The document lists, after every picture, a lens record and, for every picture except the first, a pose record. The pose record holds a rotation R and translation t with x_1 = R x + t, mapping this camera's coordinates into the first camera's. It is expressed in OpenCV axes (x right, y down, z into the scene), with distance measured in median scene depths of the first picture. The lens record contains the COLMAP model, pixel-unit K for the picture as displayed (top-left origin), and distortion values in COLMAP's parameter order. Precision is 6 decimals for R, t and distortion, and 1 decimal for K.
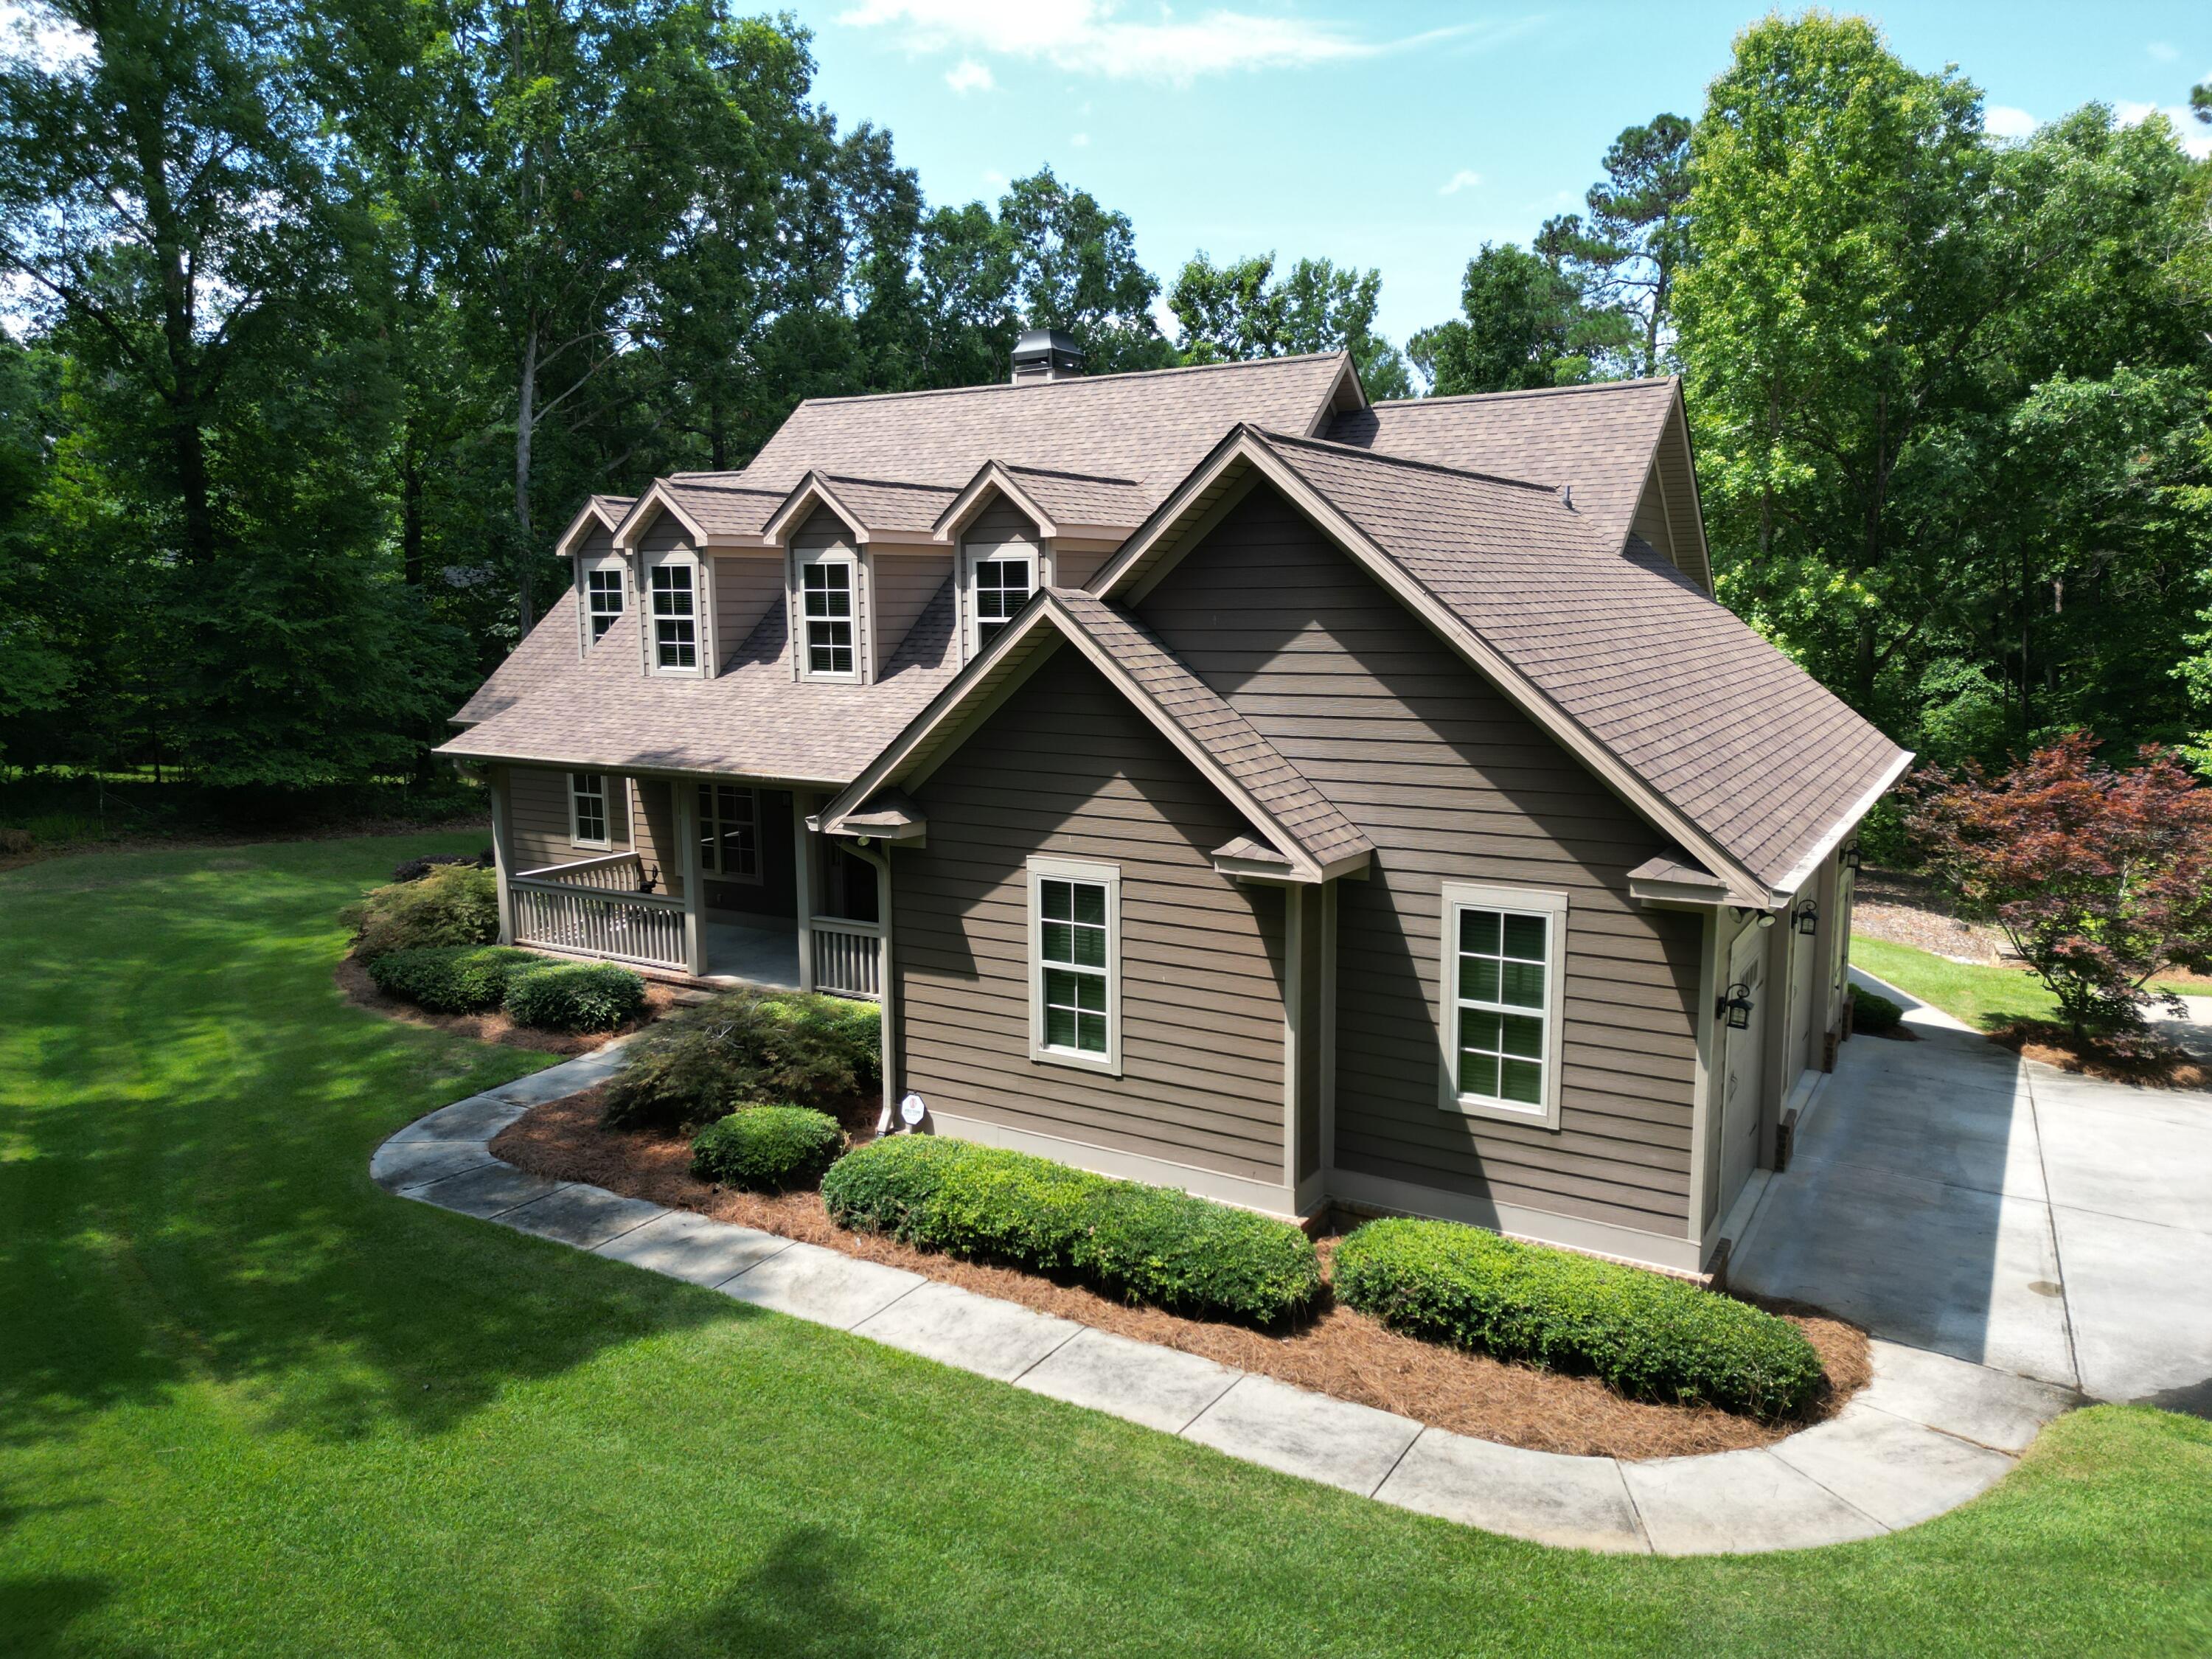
lens RADIAL K [[1549.7, 0, 1106.0], [0, 1549.7, 829.5], [0, 0, 1]] dist [0.061977, -0.065558]
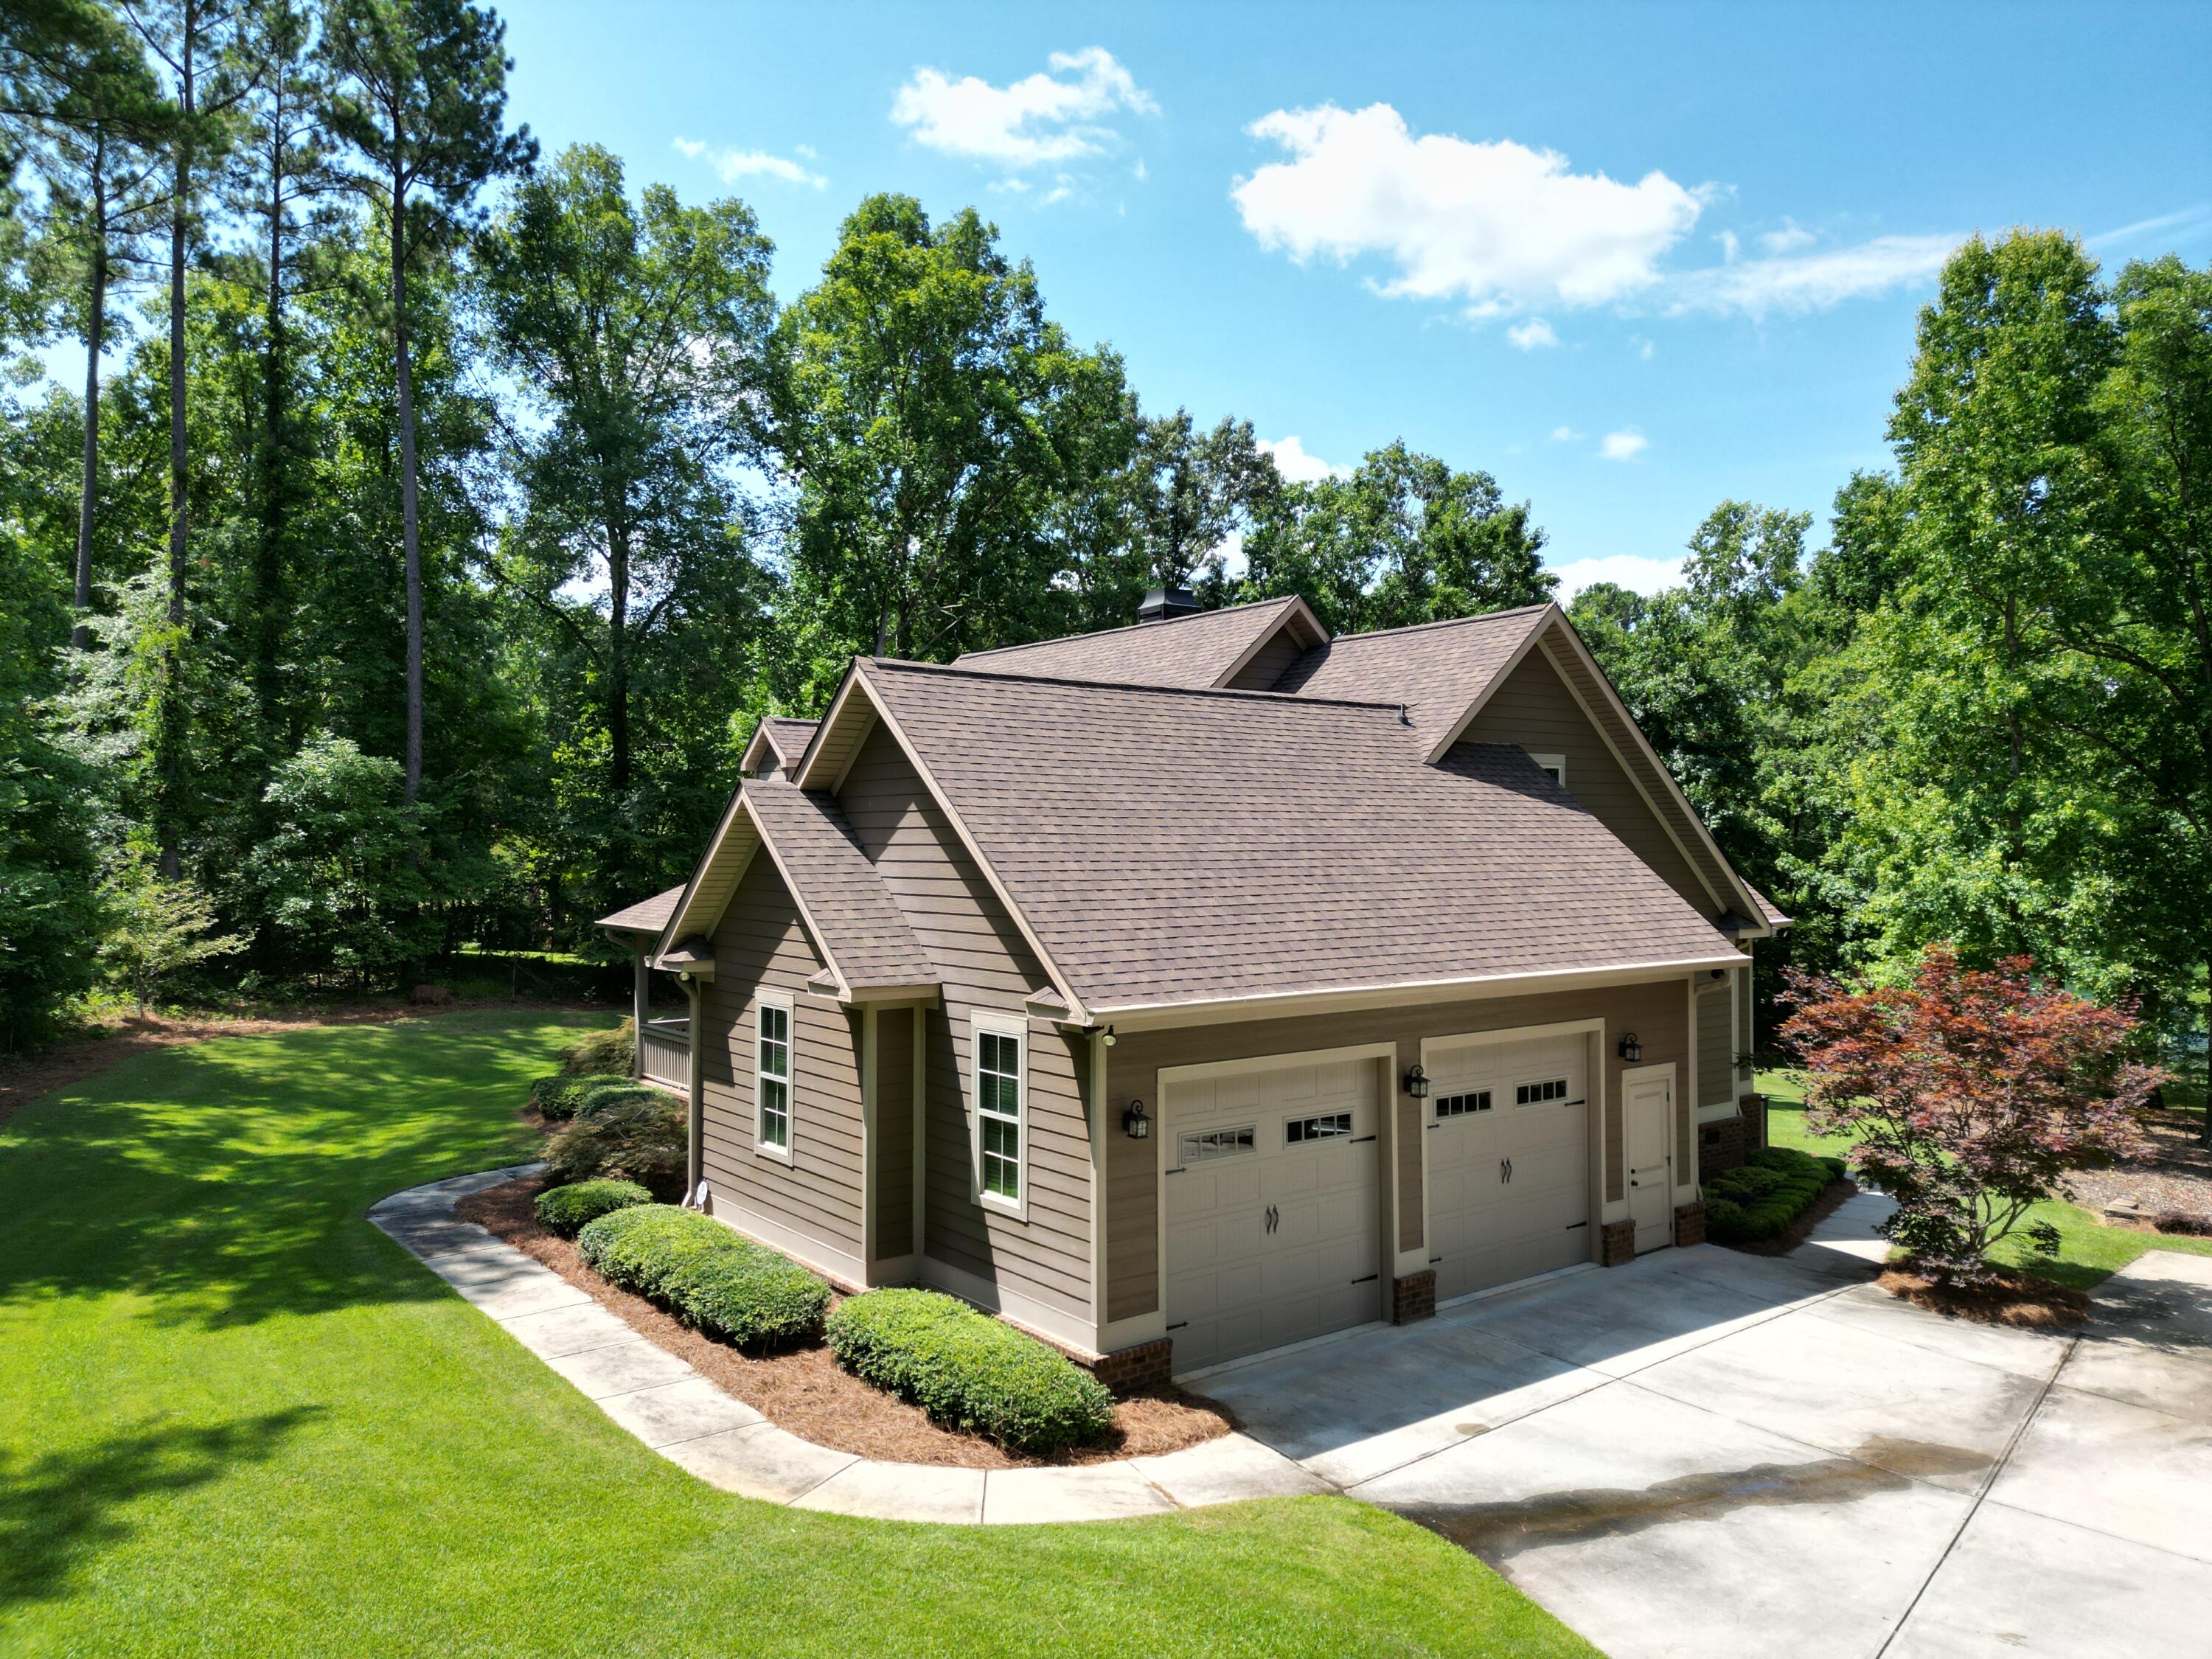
lens RADIAL K [[1557.8, 0, 1106.0], [0, 1557.8, 829.5], [0, 0, 1]] dist [0.050020, -0.023841]
pose [[0.933389, 0.003319, -0.358850, 0.705318], [-0.060474, 0.987112, -0.148166, 0.063987], [0.353734, 0.159998, 0.921560, -0.112058]]
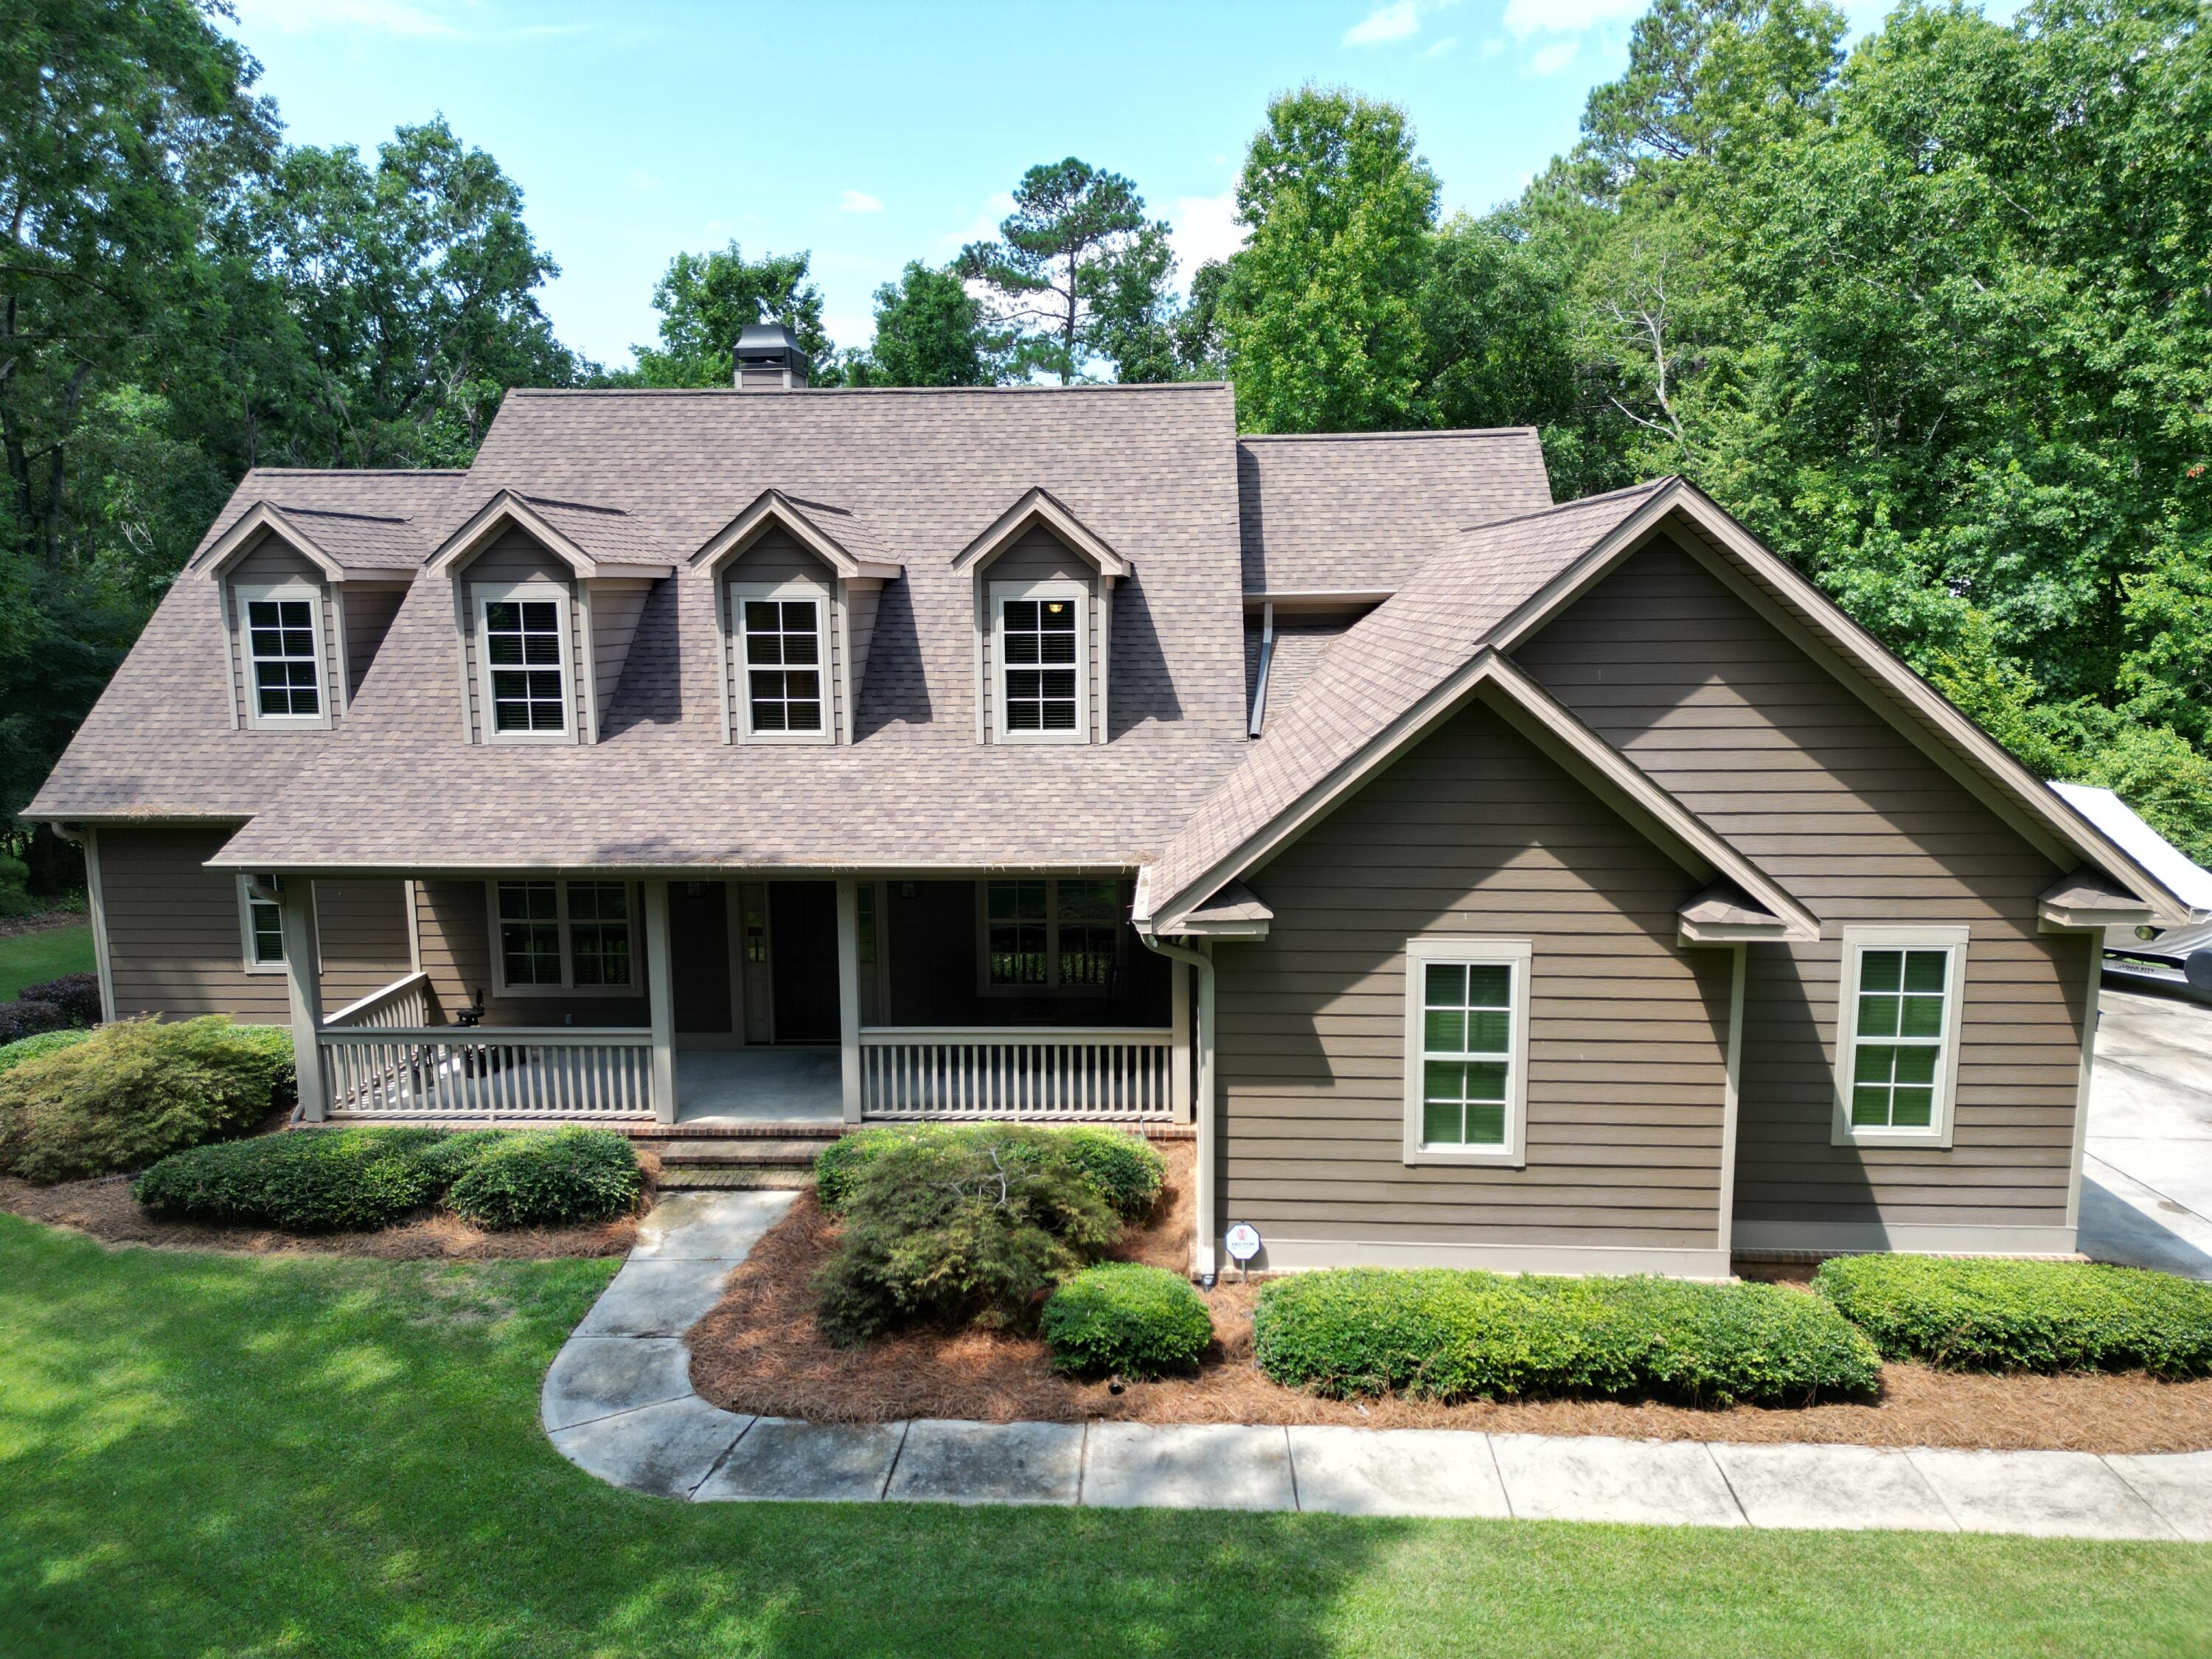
lens RADIAL K [[1549.7, 0, 1106.0], [0, 1549.7, 829.5], [0, 0, 1]] dist [0.061977, -0.065558]
pose [[0.878642, -0.071477, 0.472100, -0.649409], [0.073007, 0.997217, 0.015104, -0.075678], [-0.471866, 0.021196, 0.881416, 0.293056]]
